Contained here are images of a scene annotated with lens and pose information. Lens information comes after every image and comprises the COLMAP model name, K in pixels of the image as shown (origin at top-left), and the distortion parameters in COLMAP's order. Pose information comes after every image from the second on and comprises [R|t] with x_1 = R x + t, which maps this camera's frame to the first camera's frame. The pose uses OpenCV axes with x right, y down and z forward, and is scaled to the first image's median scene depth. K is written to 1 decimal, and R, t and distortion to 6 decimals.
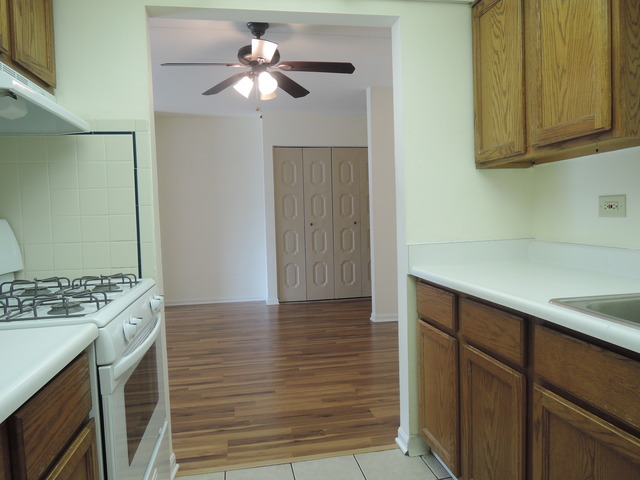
lens RADIAL K [[453.6, 0, 319.0], [0, 453.6, 240.9], [0, 0, 1]] dist [-0.012876, -0.005451]
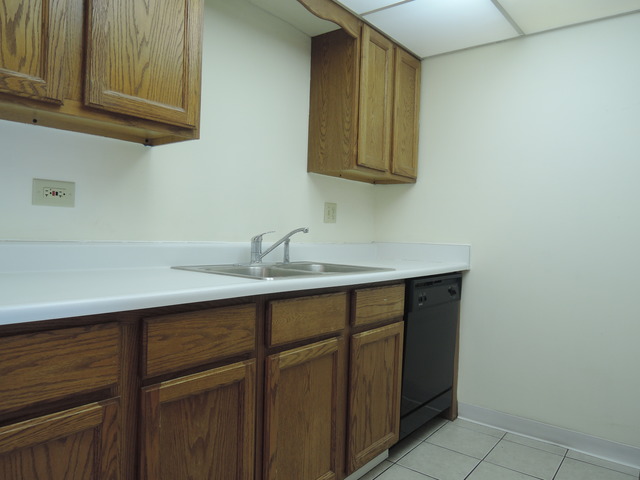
lens RADIAL K [[453.6, 0, 320.0], [0, 453.6, 237.6], [0, 0, 1]] dist [-0.012876, -0.005451]
pose [[-0.650759, -0.001686, 0.759282, -0.367981], [0.034119, 0.998923, 0.031460, -0.003056], [-0.758517, 0.046379, -0.650001, 1.340591]]
